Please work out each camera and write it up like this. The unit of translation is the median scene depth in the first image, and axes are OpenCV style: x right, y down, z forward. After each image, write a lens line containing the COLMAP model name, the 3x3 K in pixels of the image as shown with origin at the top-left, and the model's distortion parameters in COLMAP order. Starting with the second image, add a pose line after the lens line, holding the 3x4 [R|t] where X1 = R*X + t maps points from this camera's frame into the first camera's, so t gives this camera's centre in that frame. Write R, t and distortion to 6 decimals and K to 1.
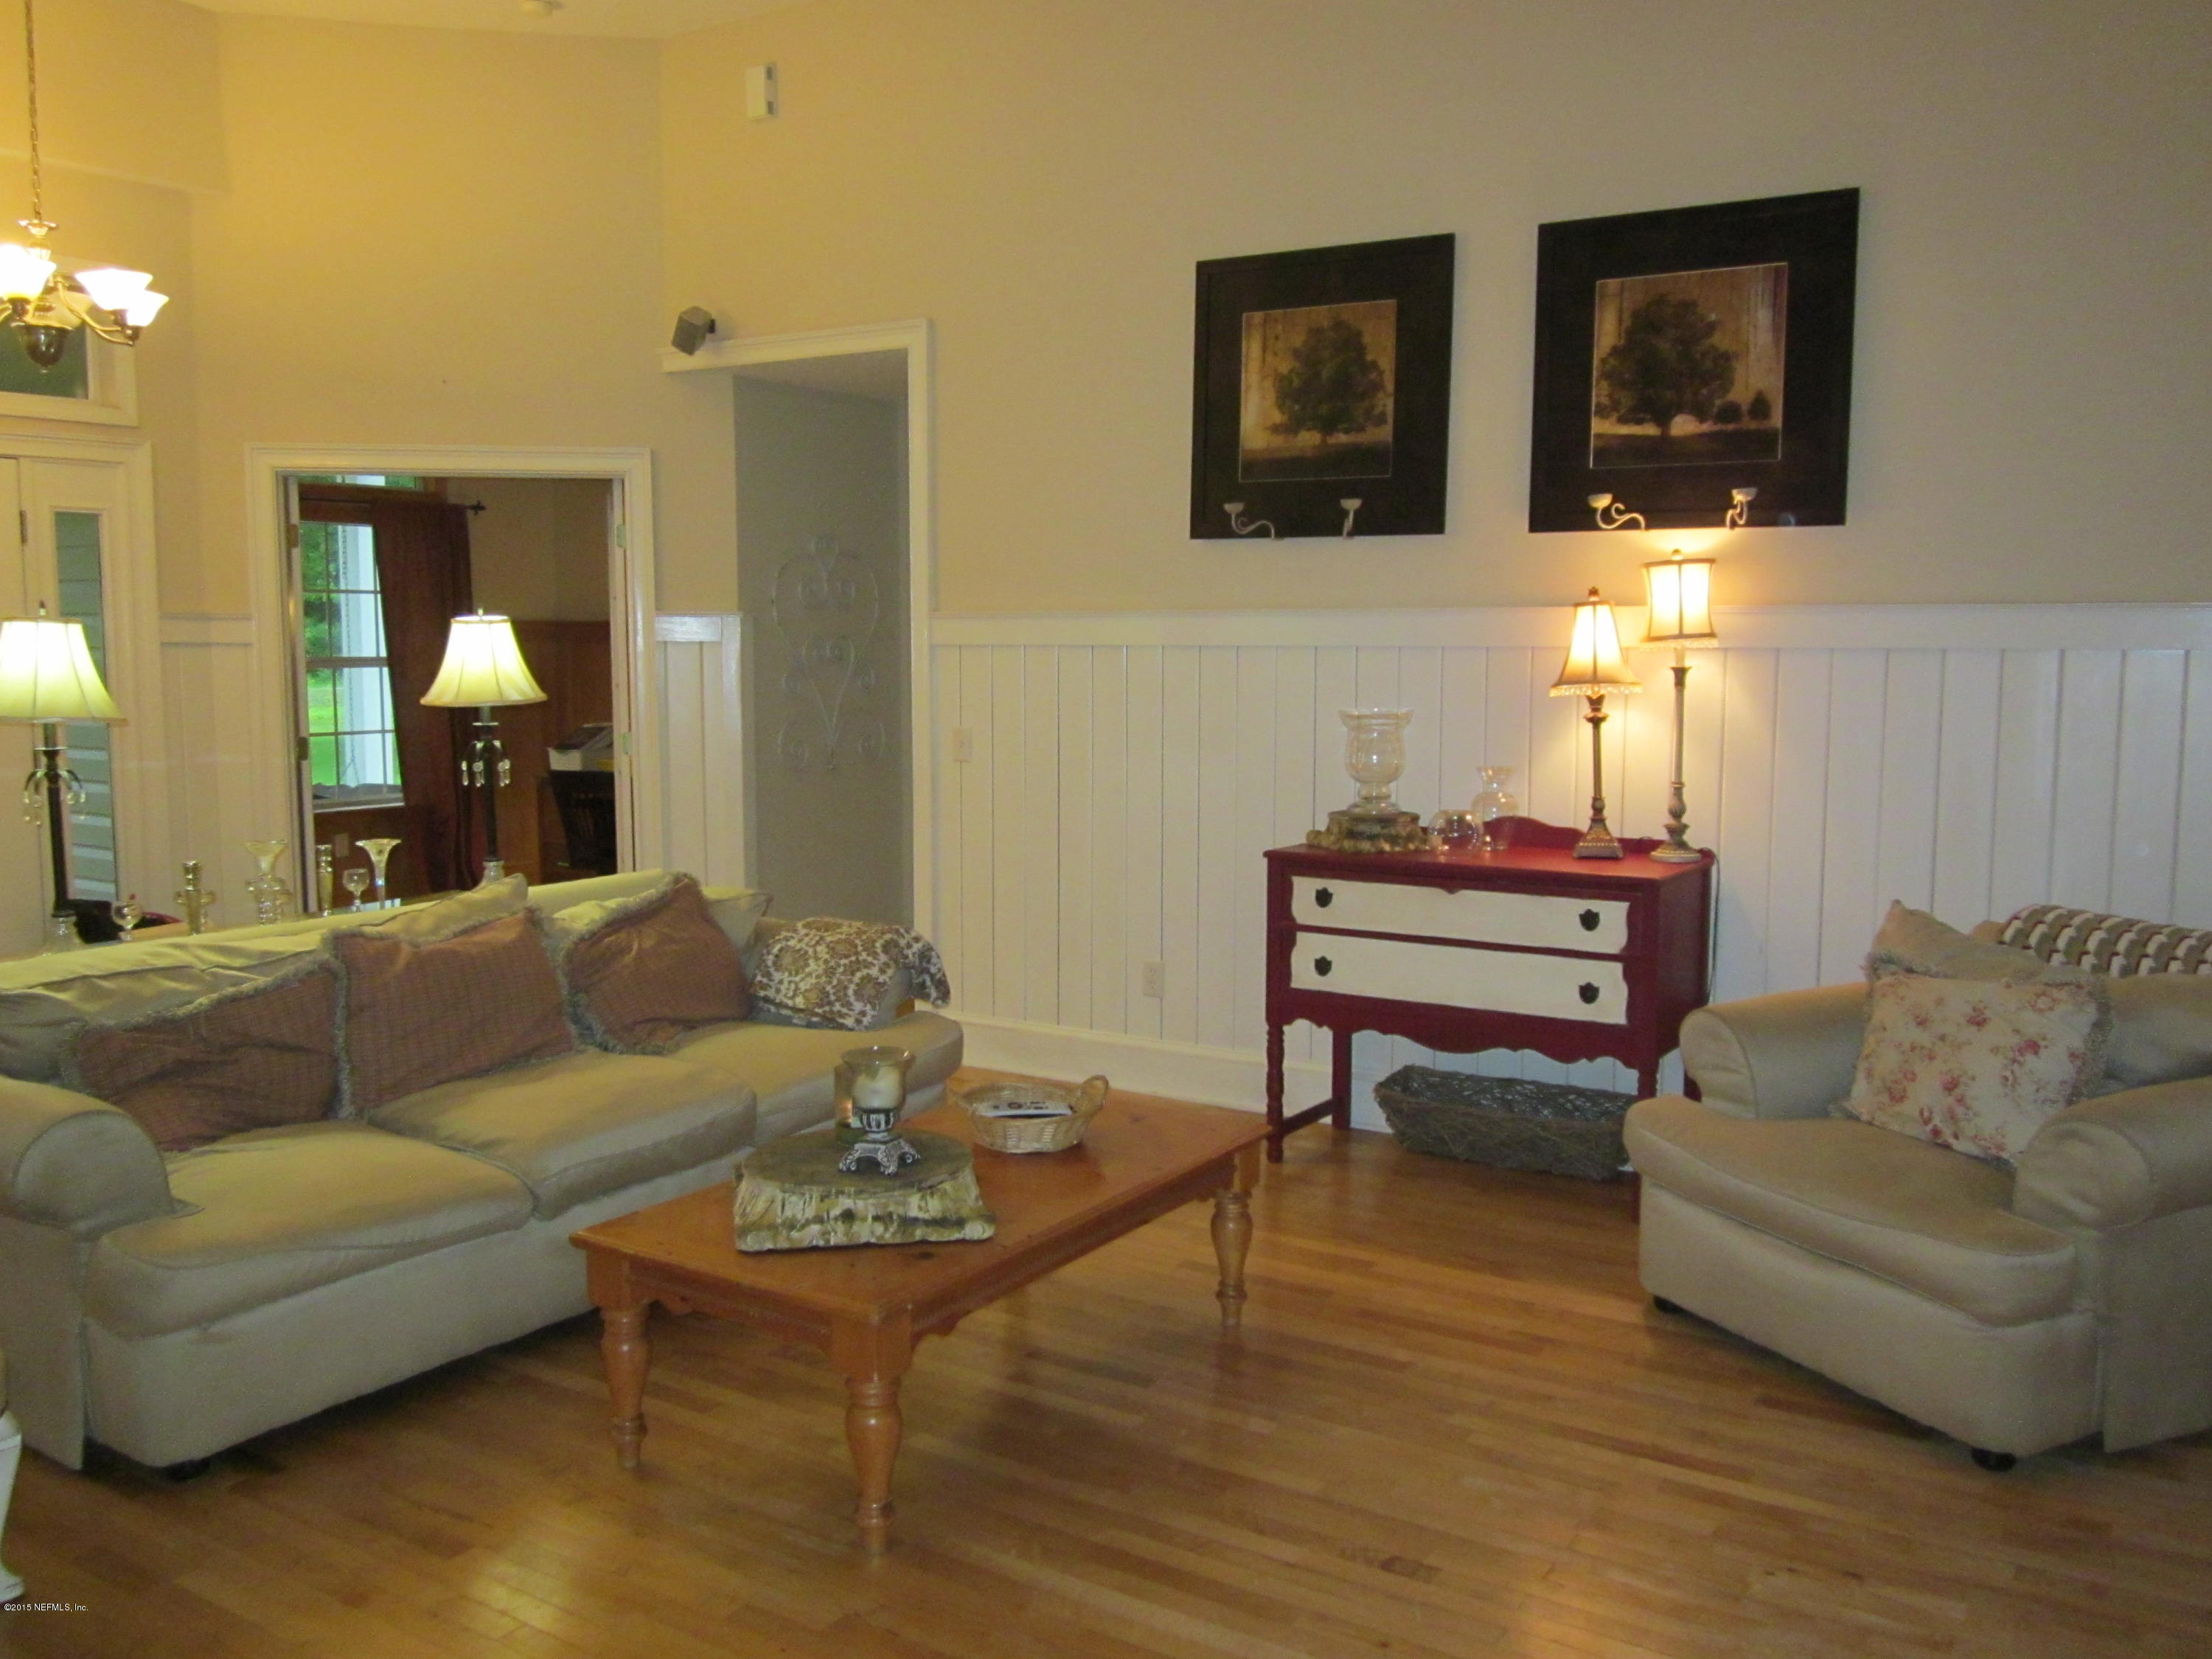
lens RADIAL K [[1878.1, 0, 1106.0], [0, 1878.1, 829.5], [0, 0, 1]] dist [-0.003726, -0.007273]
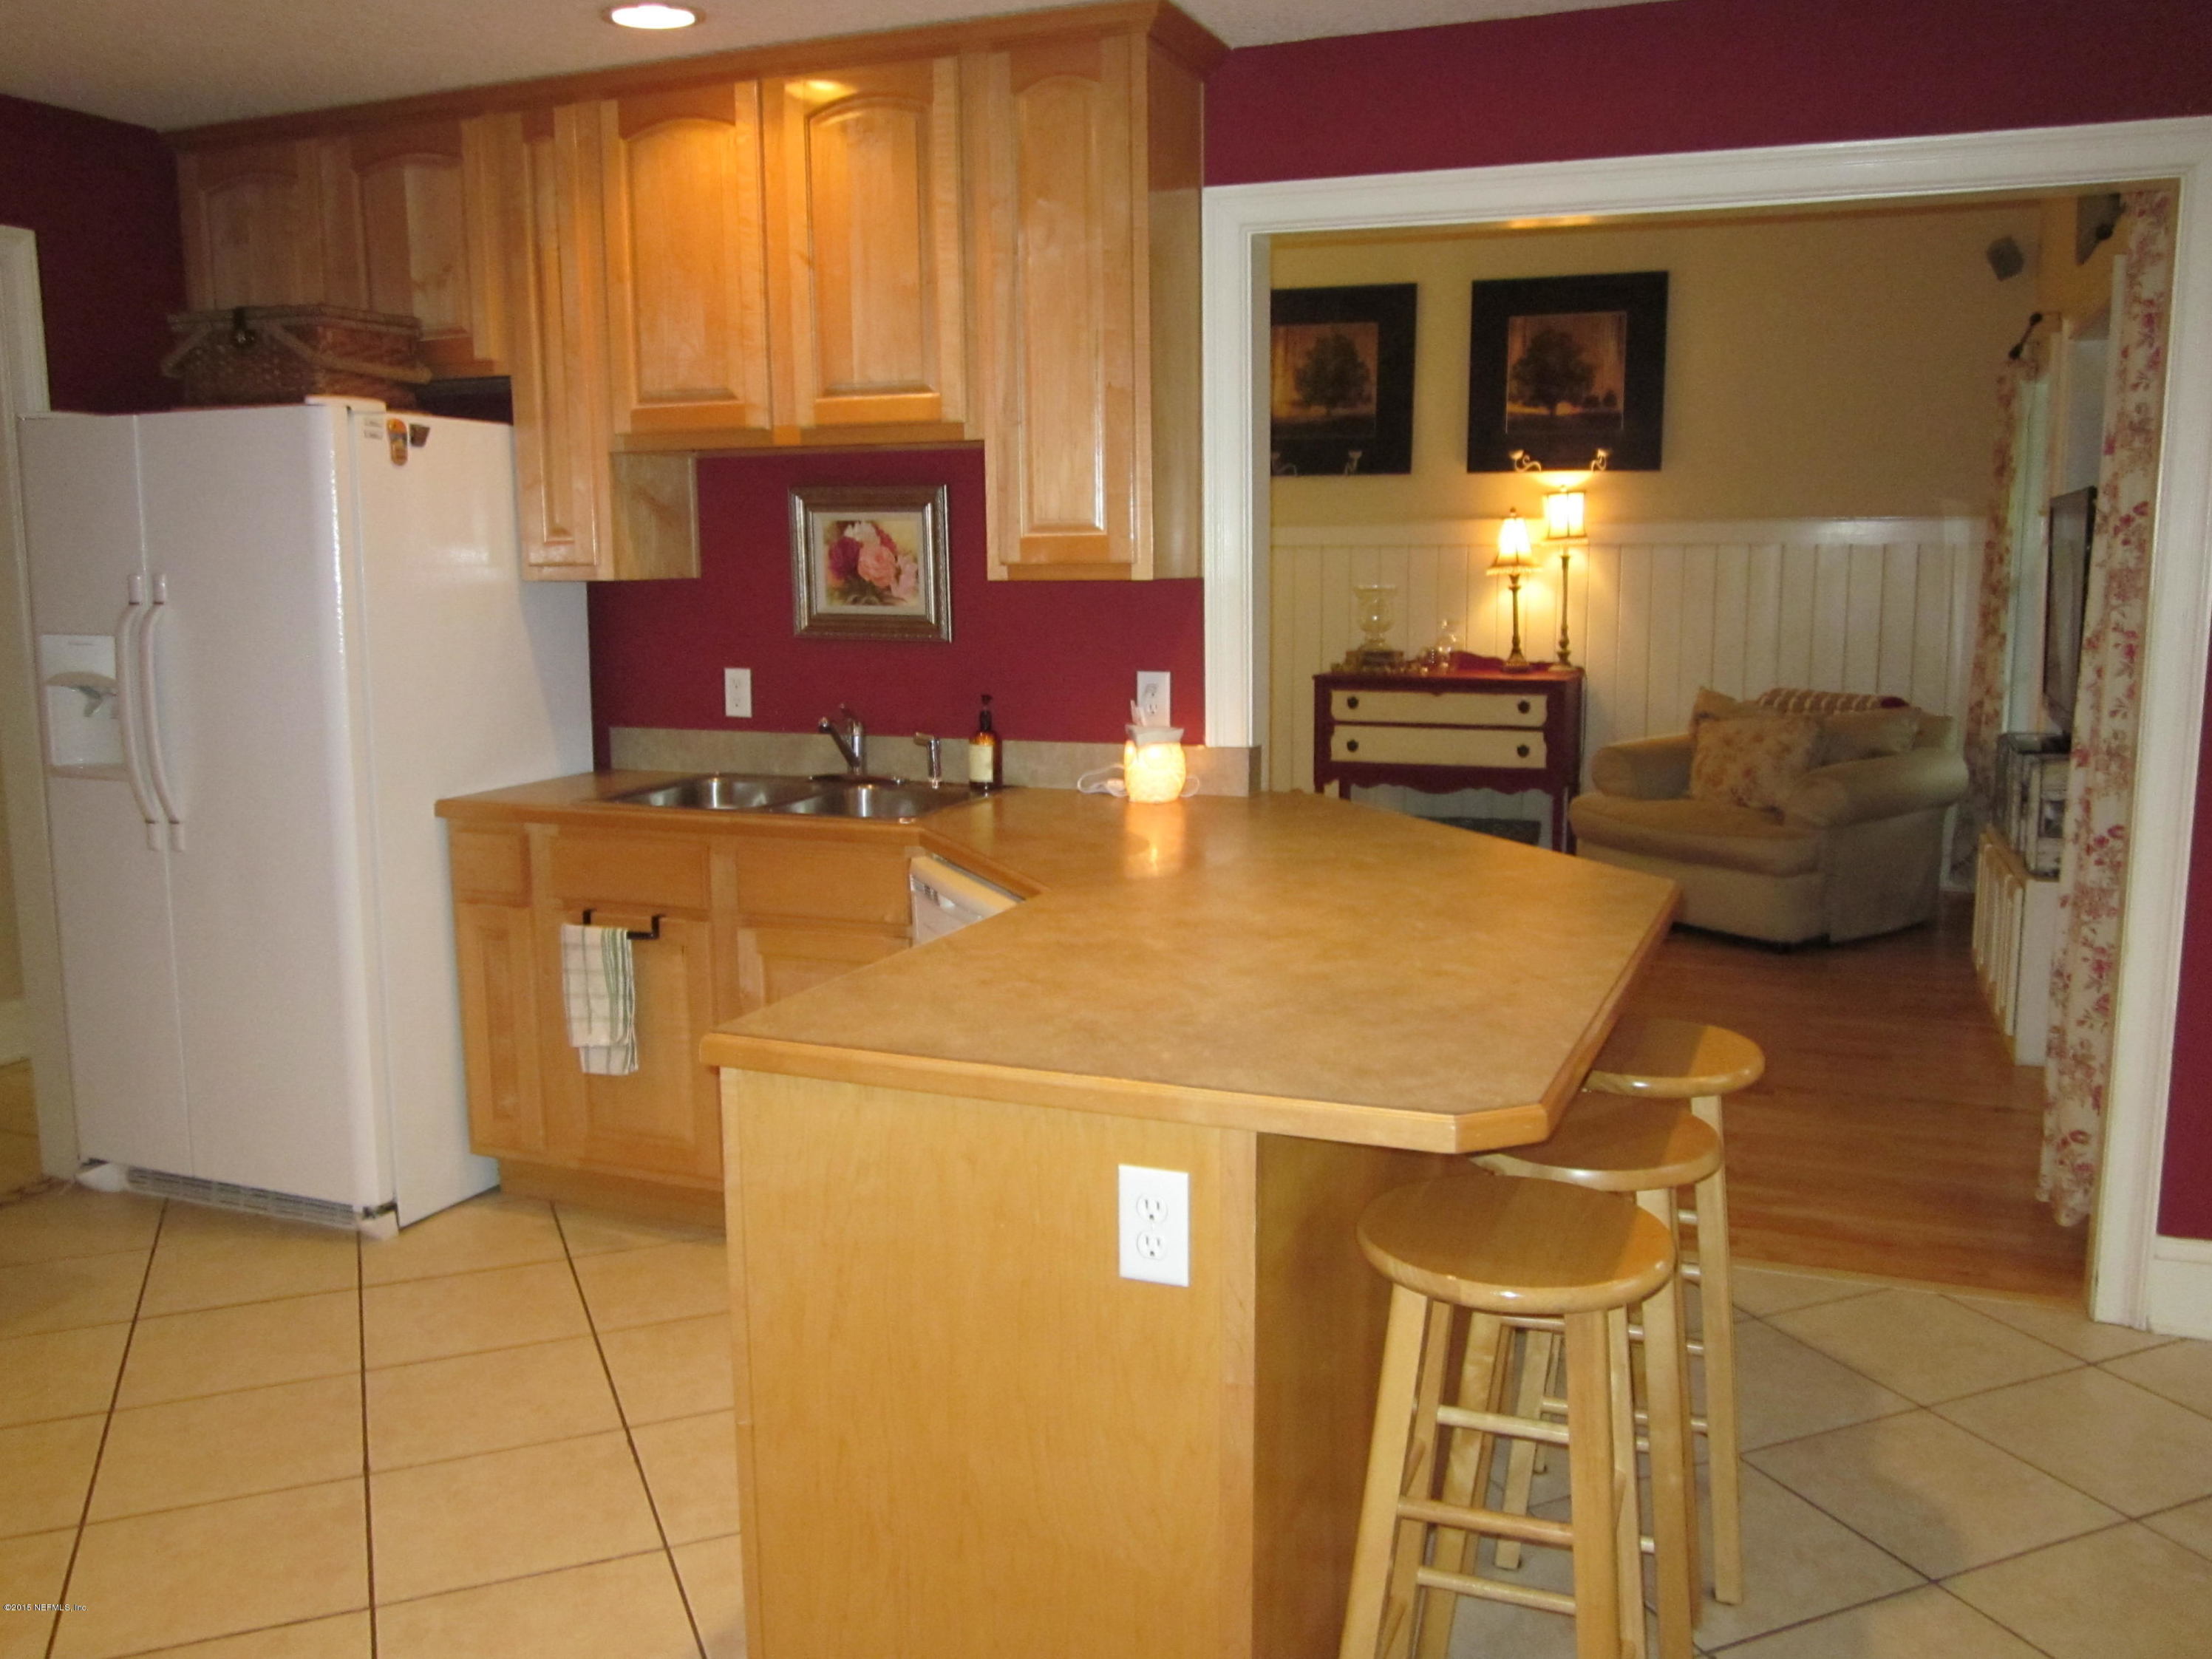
lens RADIAL K [[1902.7, 0, 1106.0], [0, 1902.7, 829.5], [0, 0, 1]] dist [-0.011382, -0.002673]
pose [[0.981580, -0.034466, 0.187918, -0.407071], [0.026776, 0.998703, 0.043307, 0.069739], [-0.189167, -0.037478, 0.981230, -0.566673]]
